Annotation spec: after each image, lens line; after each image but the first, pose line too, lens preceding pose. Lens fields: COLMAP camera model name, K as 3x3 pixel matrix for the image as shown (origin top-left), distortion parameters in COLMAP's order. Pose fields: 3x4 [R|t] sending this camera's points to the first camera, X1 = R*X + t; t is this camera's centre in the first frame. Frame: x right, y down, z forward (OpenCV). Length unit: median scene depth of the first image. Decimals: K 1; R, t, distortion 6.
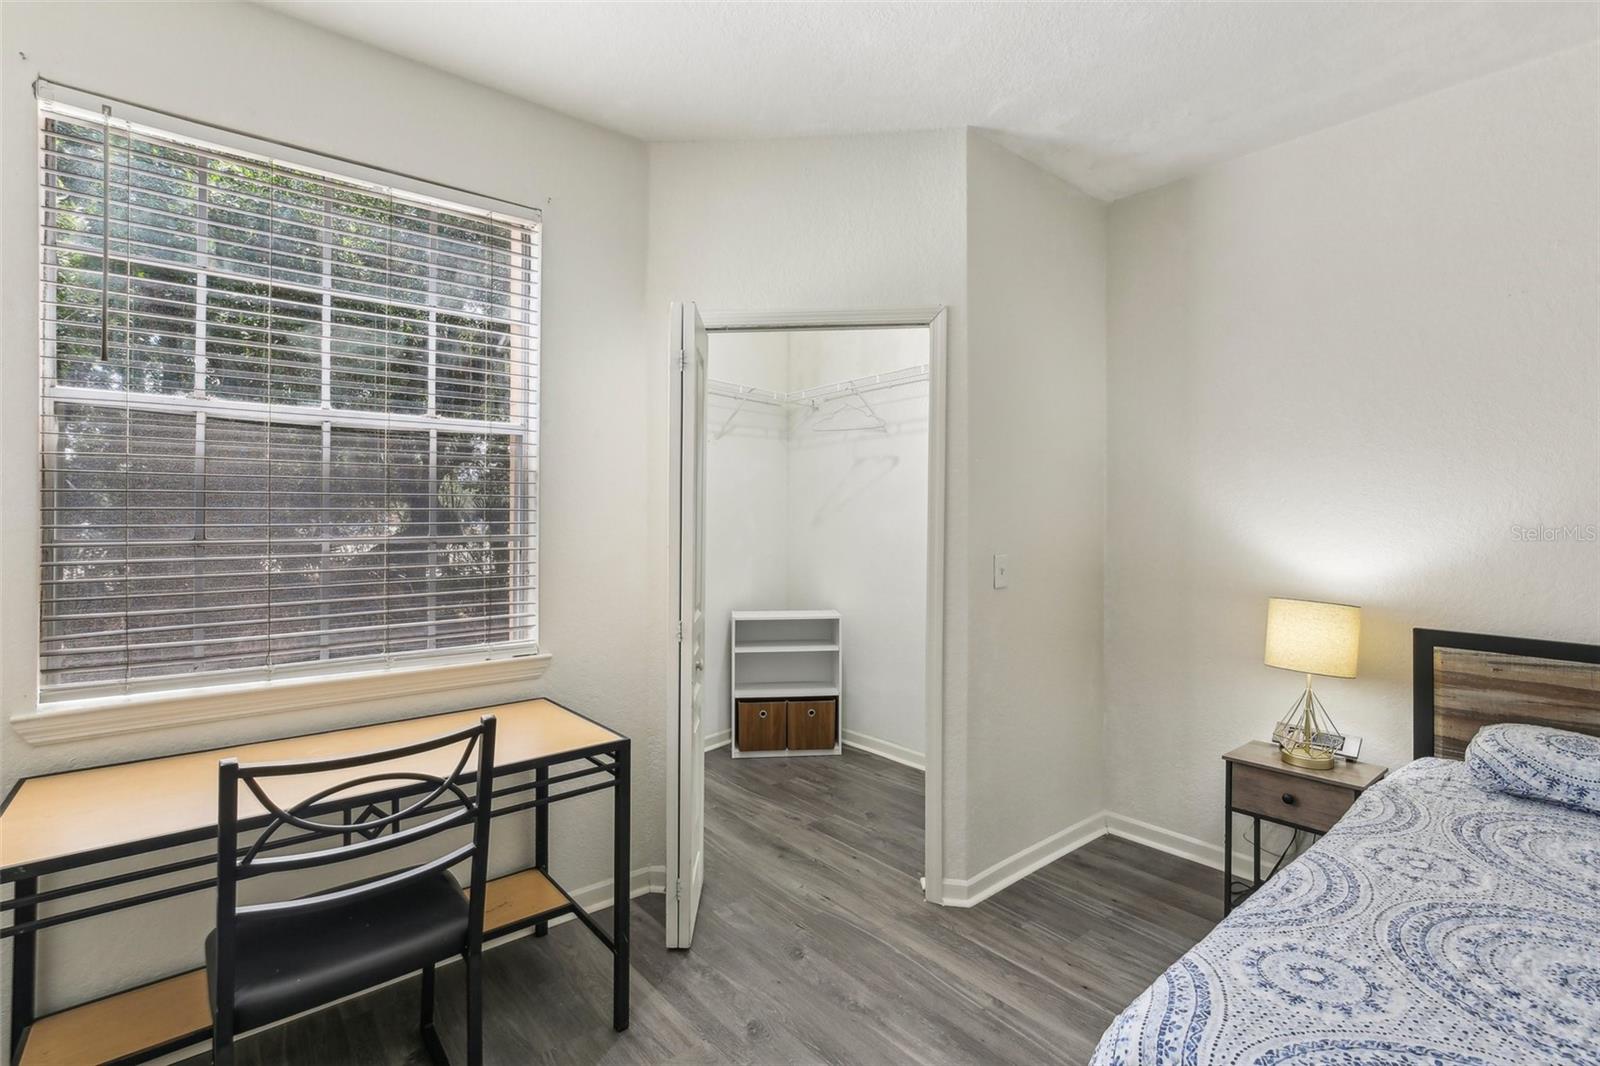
lens RADIAL K [[740.8, 0, 766.0], [0, 740.8, 518.8], [0, 0, 1]] dist [-0.013405, 0.004651]
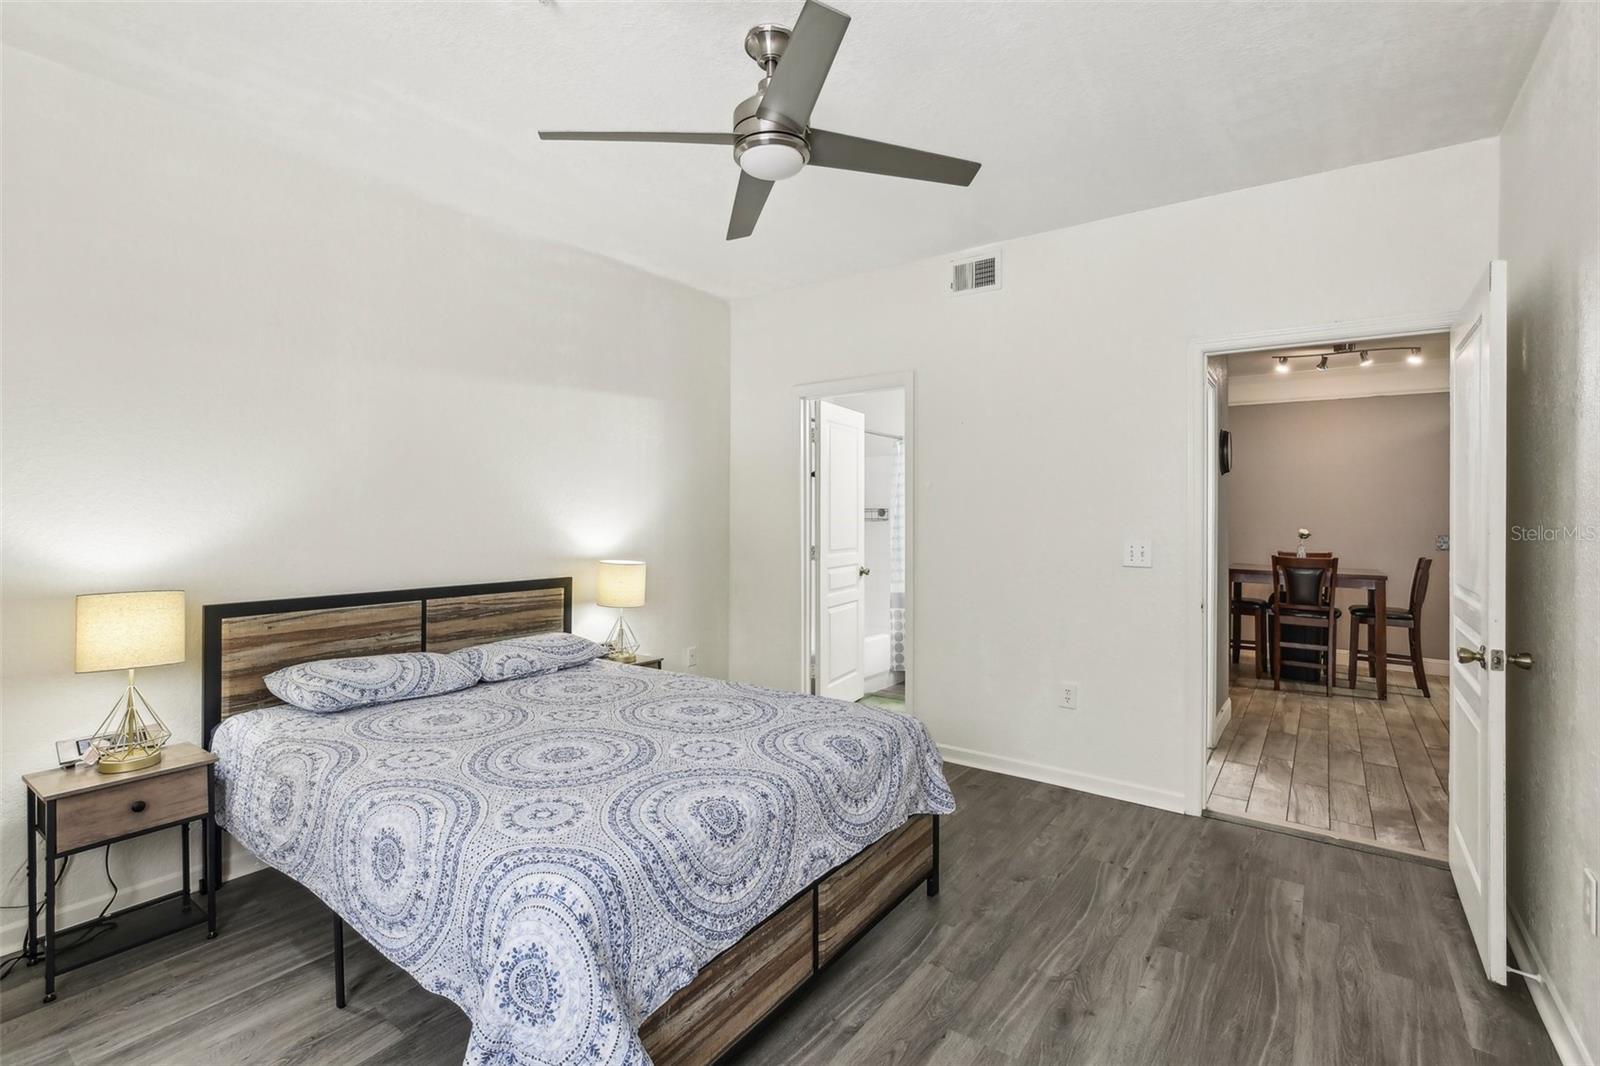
lens RADIAL K [[740.8, 0, 791.1], [0, 740.8, 520.2], [0, 0, 1]] dist [-0.013405, 0.004651]
pose [[-0.270834, -0.015531, 0.962501, -0.453012], [-0.007765, 0.999873, 0.013949, -0.001600], [-0.962595, -0.003696, -0.270920, 0.501660]]
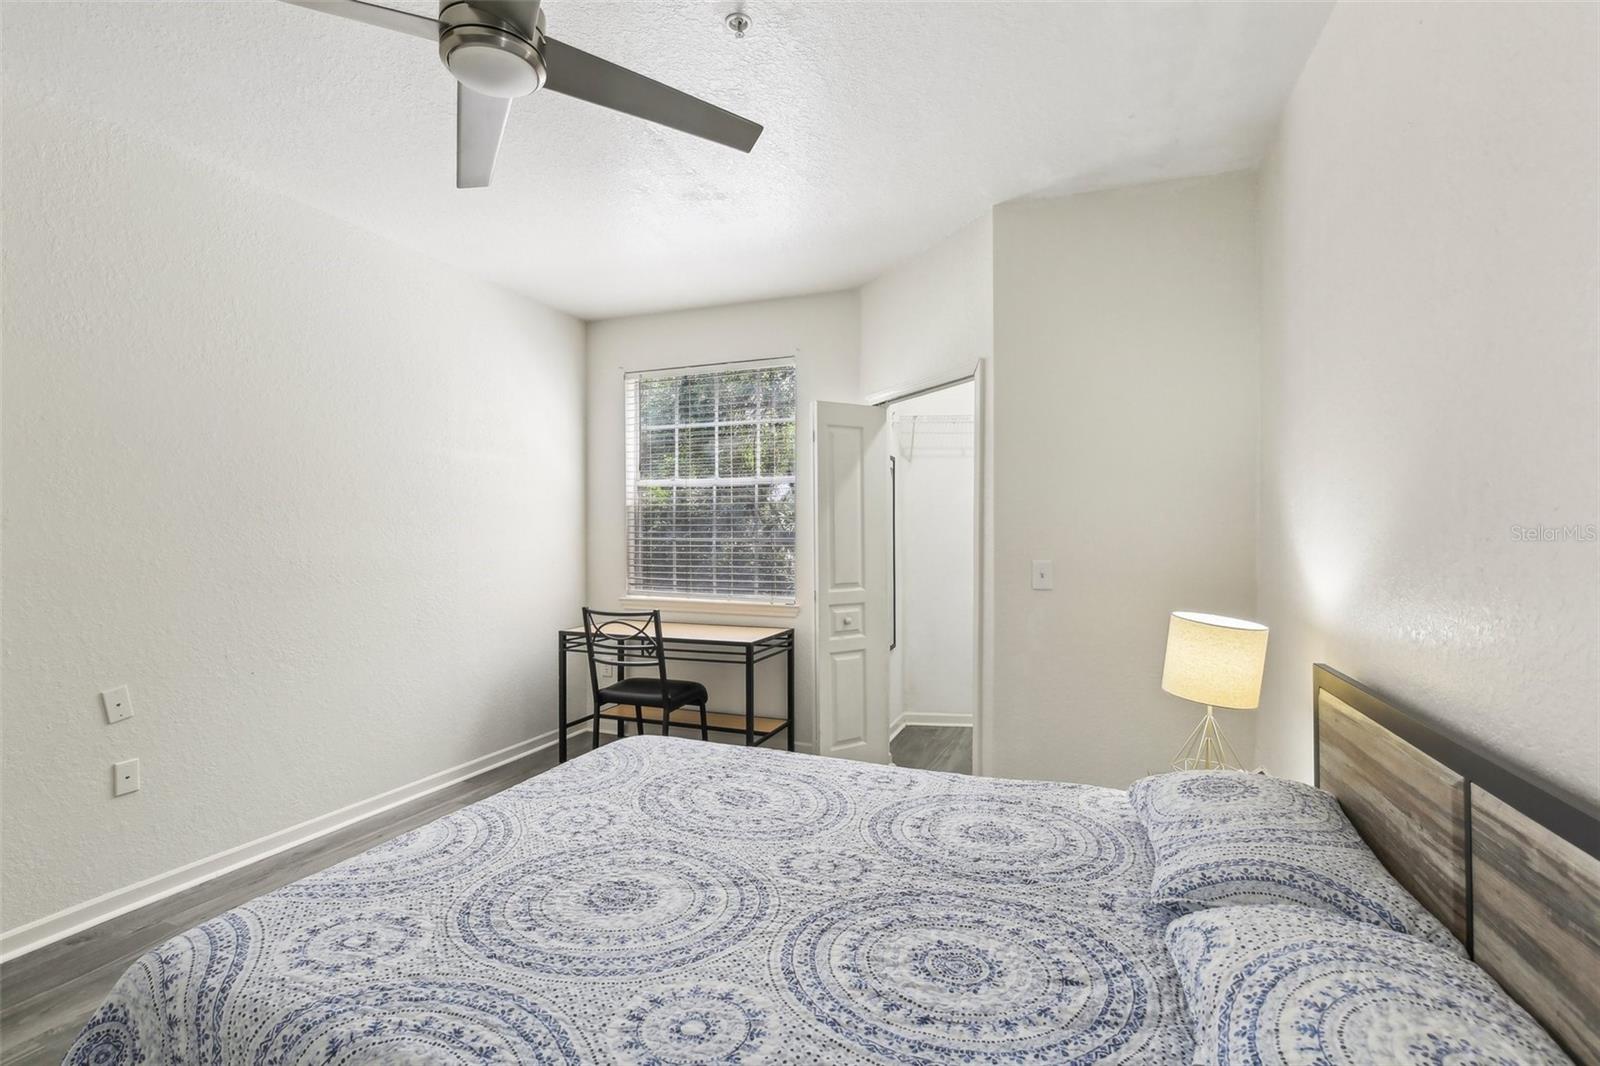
lens RADIAL K [[740.8, 0, 806.6], [0, 740.8, 548.9], [0, 0, 1]] dist [-0.013405, 0.004651]
pose [[0.503314, 0.018650, -0.863902, 1.415899], [-0.001462, 0.999784, 0.020731, 0.011017], [0.864102, -0.009171, 0.503233, 0.135322]]
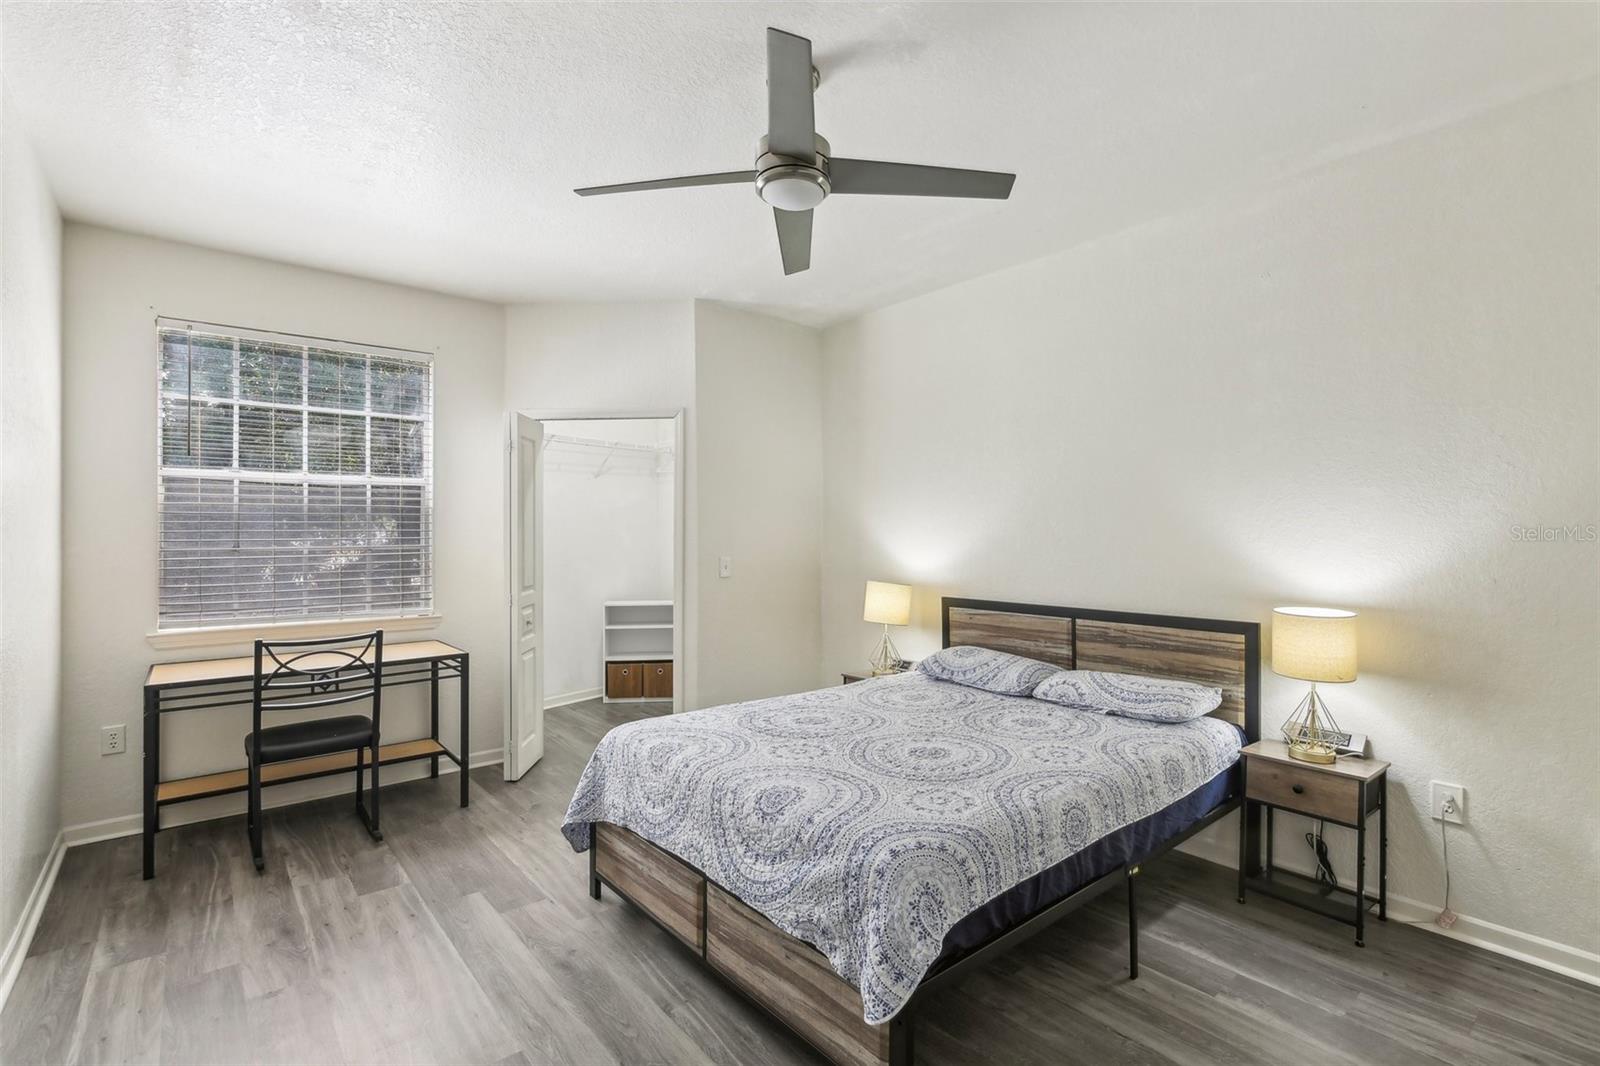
lens RADIAL K [[740.8, 0, 786.2], [0, 740.8, 537.0], [0, 0, 1]] dist [-0.013405, 0.004651]
pose [[0.999769, -0.003945, 0.021111, 0.526355], [0.003840, 0.999980, 0.005013, -0.002447], [-0.021130, -0.004931, 0.999765, -0.805985]]
